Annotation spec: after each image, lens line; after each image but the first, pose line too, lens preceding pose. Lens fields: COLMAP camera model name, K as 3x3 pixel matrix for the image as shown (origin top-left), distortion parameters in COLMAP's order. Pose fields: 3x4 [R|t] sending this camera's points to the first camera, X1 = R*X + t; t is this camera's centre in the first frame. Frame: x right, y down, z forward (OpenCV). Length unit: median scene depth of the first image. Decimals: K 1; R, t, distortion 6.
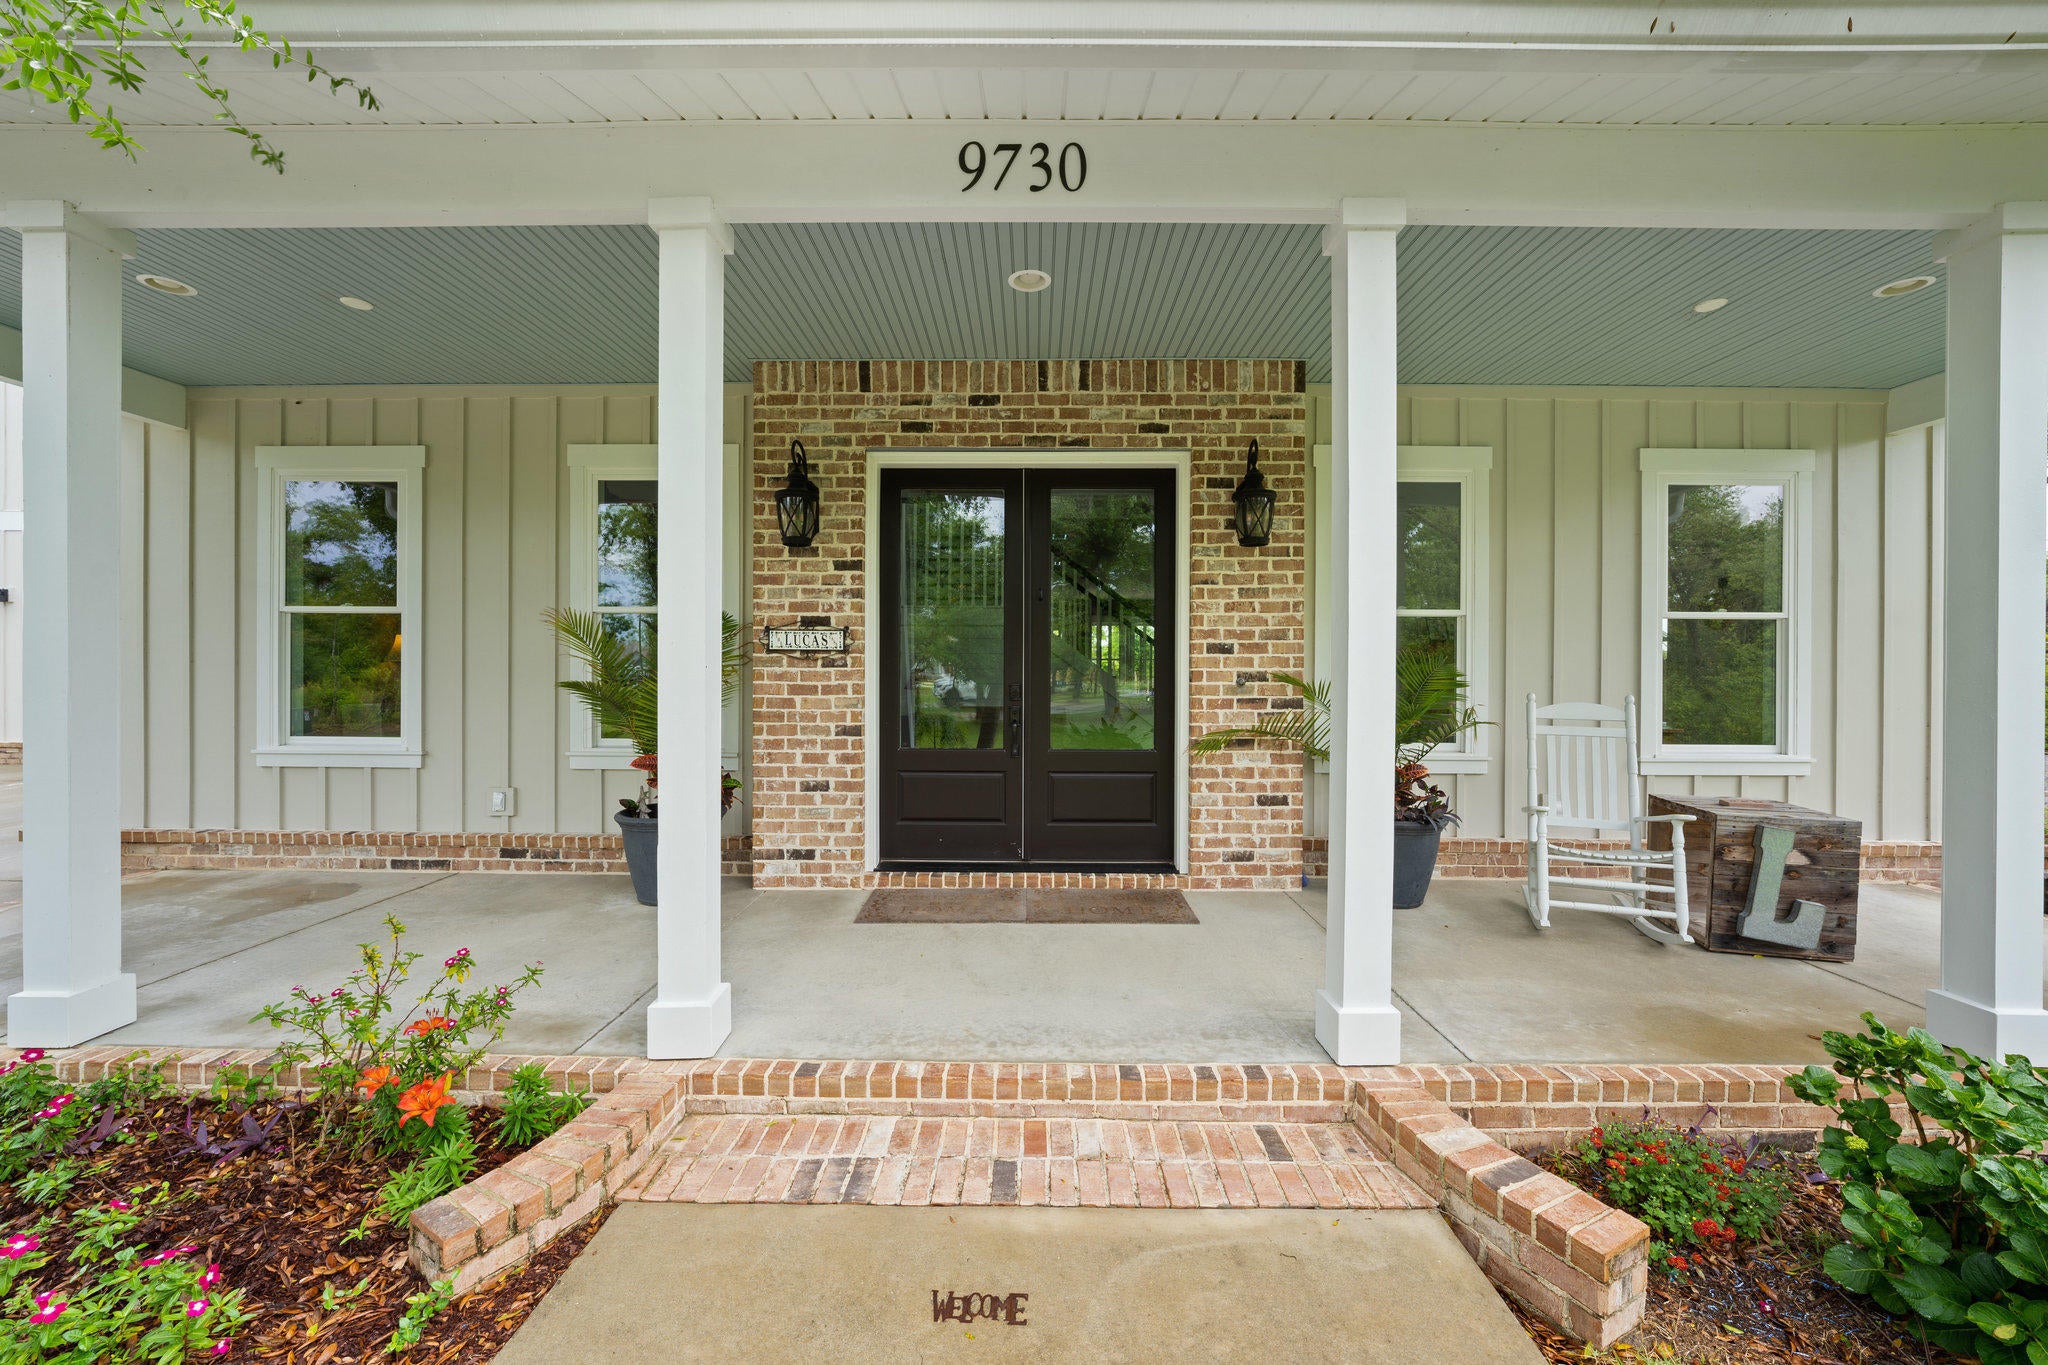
lens RADIAL K [[794.8, 0, 1024.0], [0, 794.8, 682.5], [0, 0, 1]] dist [-0.016041, 0.000637]
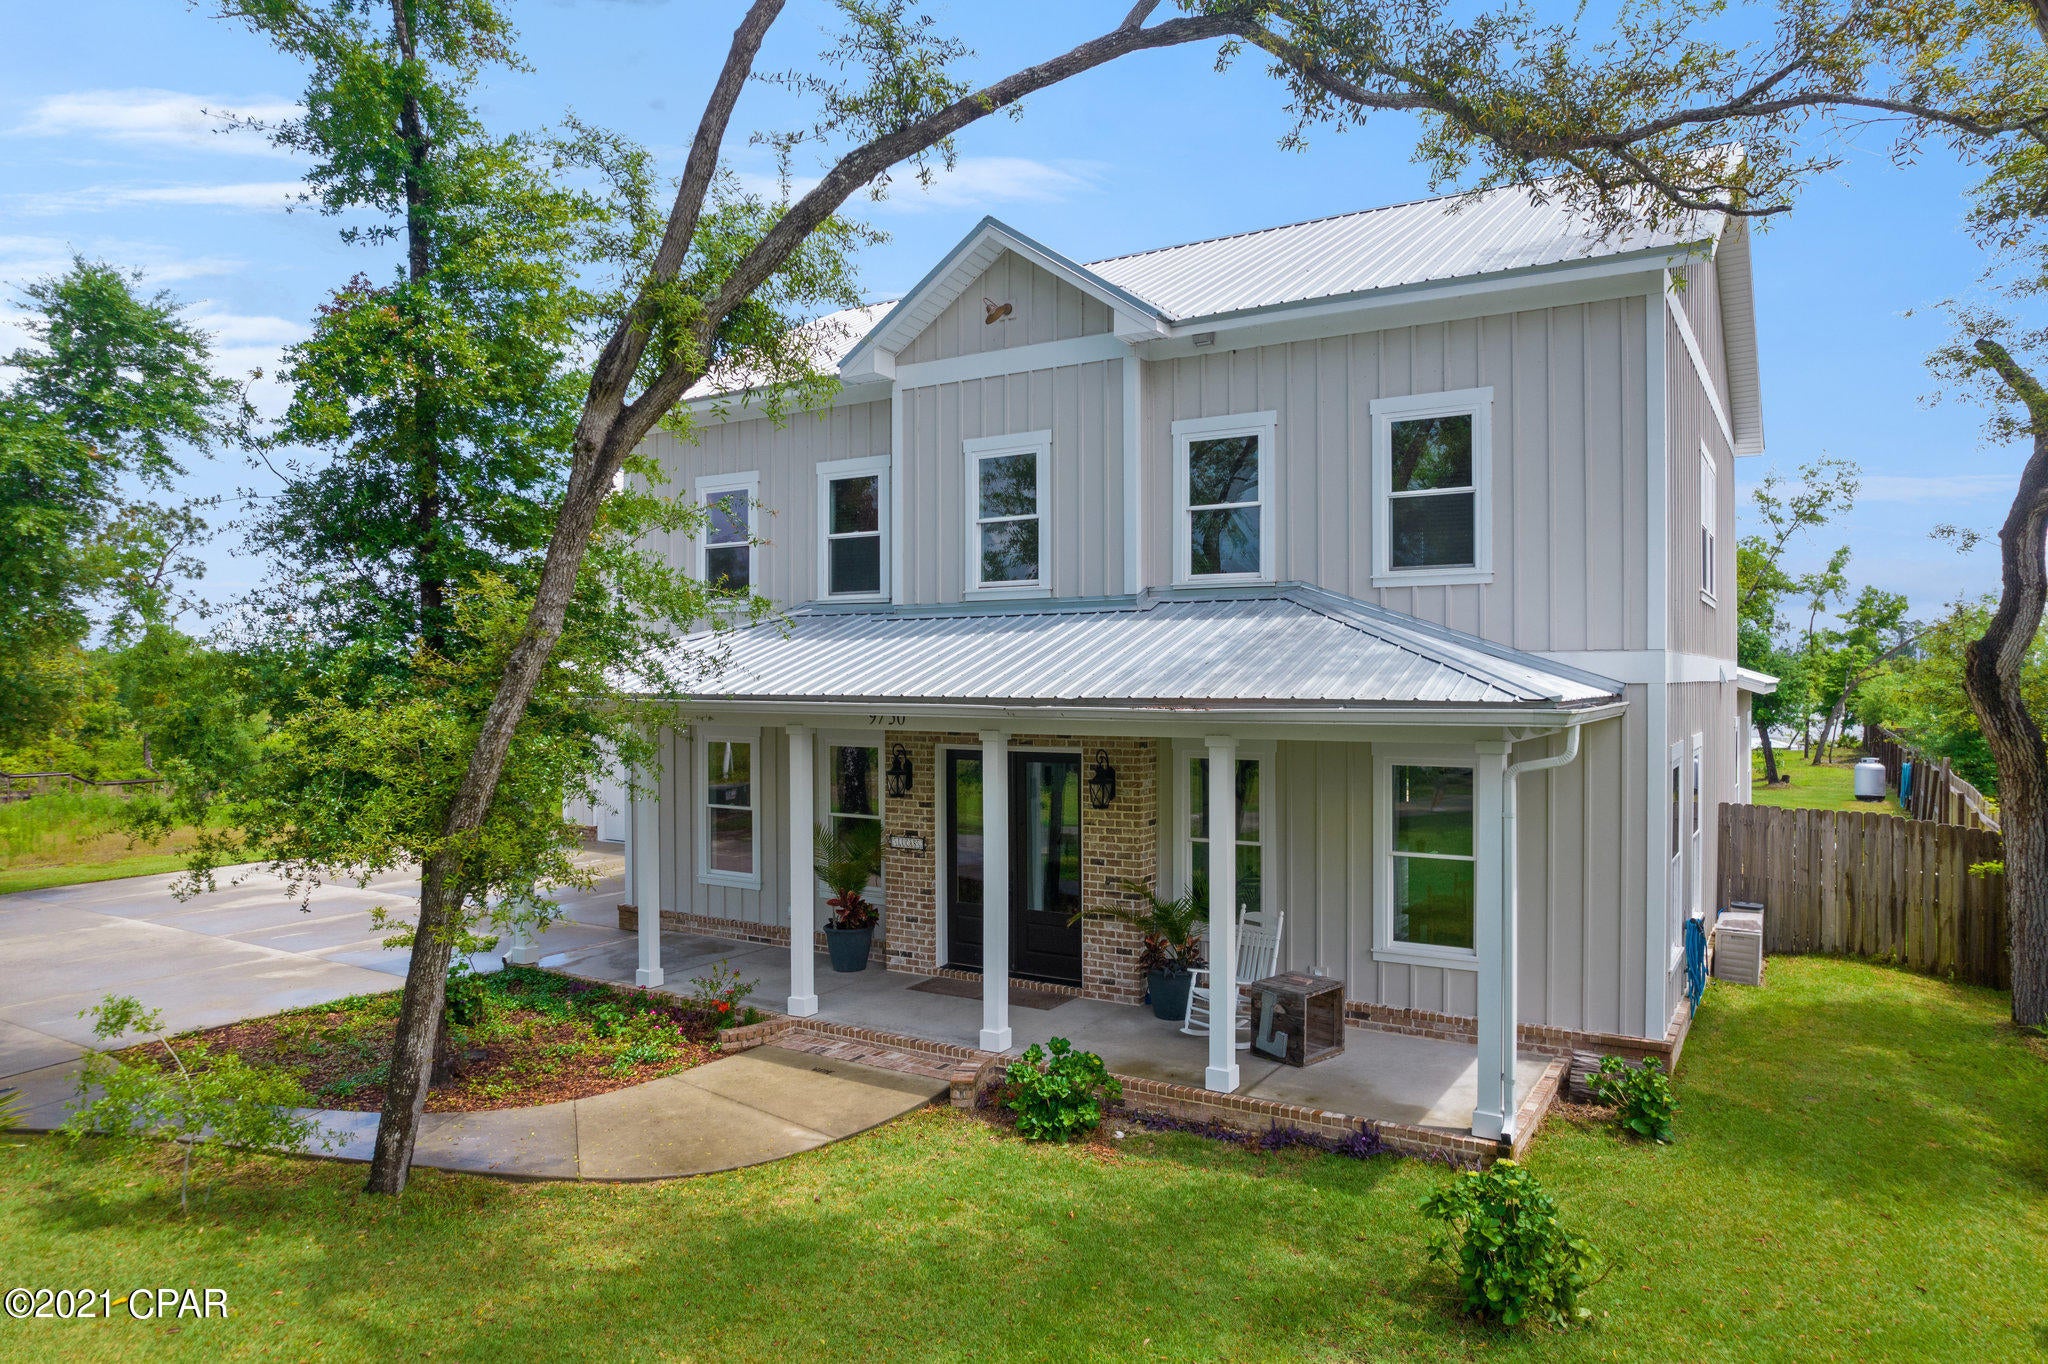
lens RADIAL K [[1311.3, 0, 1030.6], [0, 1311.3, 678.5], [0, 0, 1]] dist [-0.057747, 0.003488]
pose [[0.854534, -0.005595, -0.519365, 1.620176], [0.002290, 0.999973, -0.007006, -0.426637], [0.519390, 0.004797, 0.854524, -1.544309]]
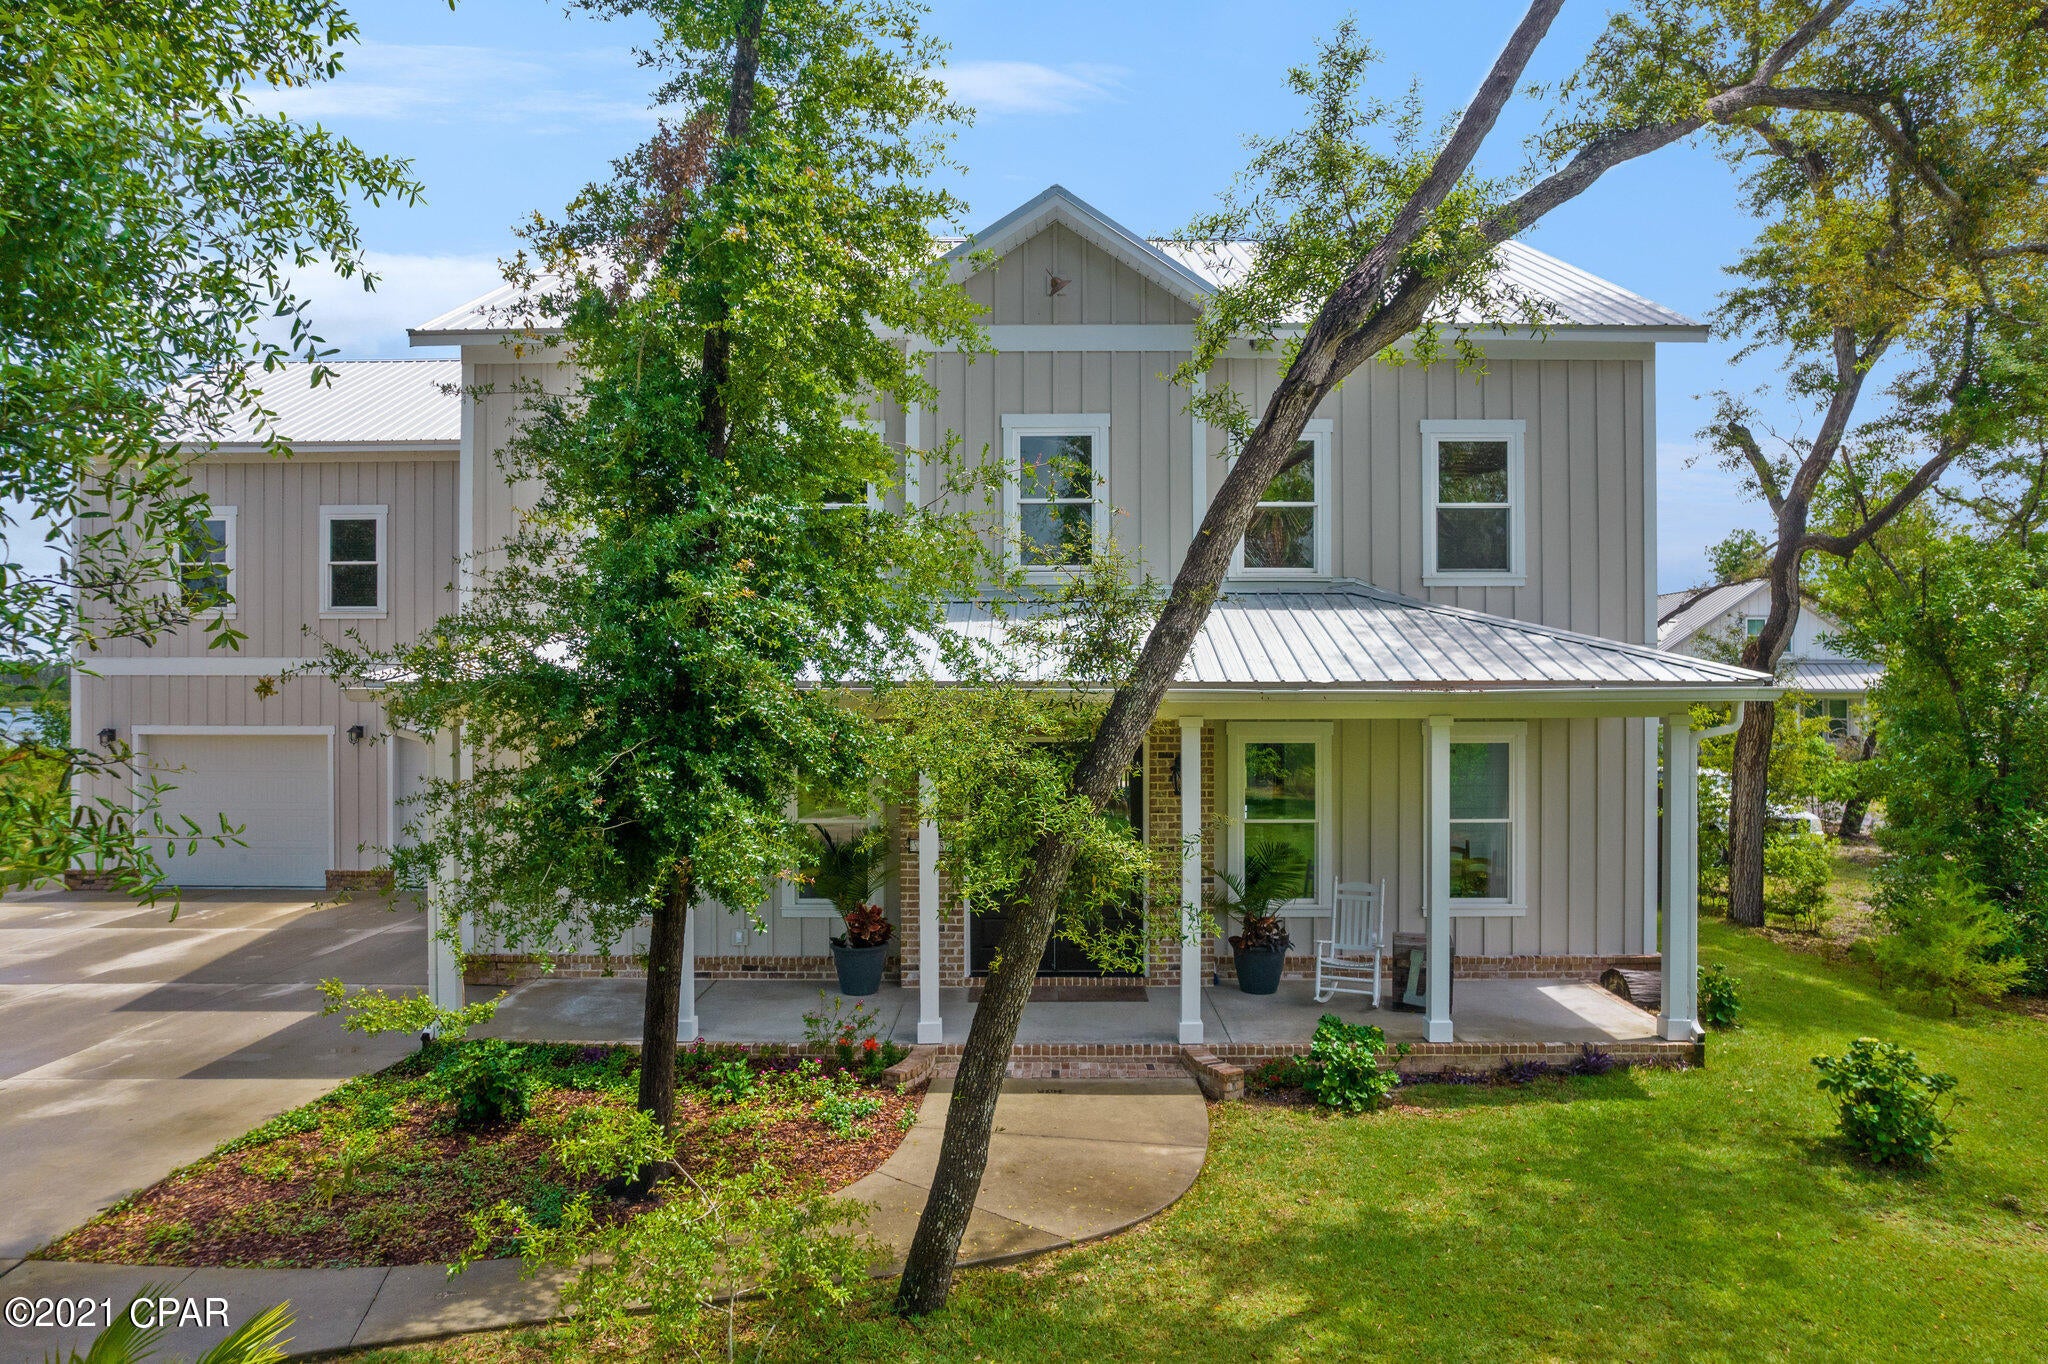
lens RADIAL K [[1298.3, 0, 1028.5], [0, 1298.3, 688.0], [0, 0, 1]] dist [-0.079903, 0.072032]
pose [[0.999982, -0.005976, 0.000206, -0.057019], [0.005977, 0.999966, -0.005594, -0.385024], [-0.000172, 0.005595, 0.999984, -1.867296]]
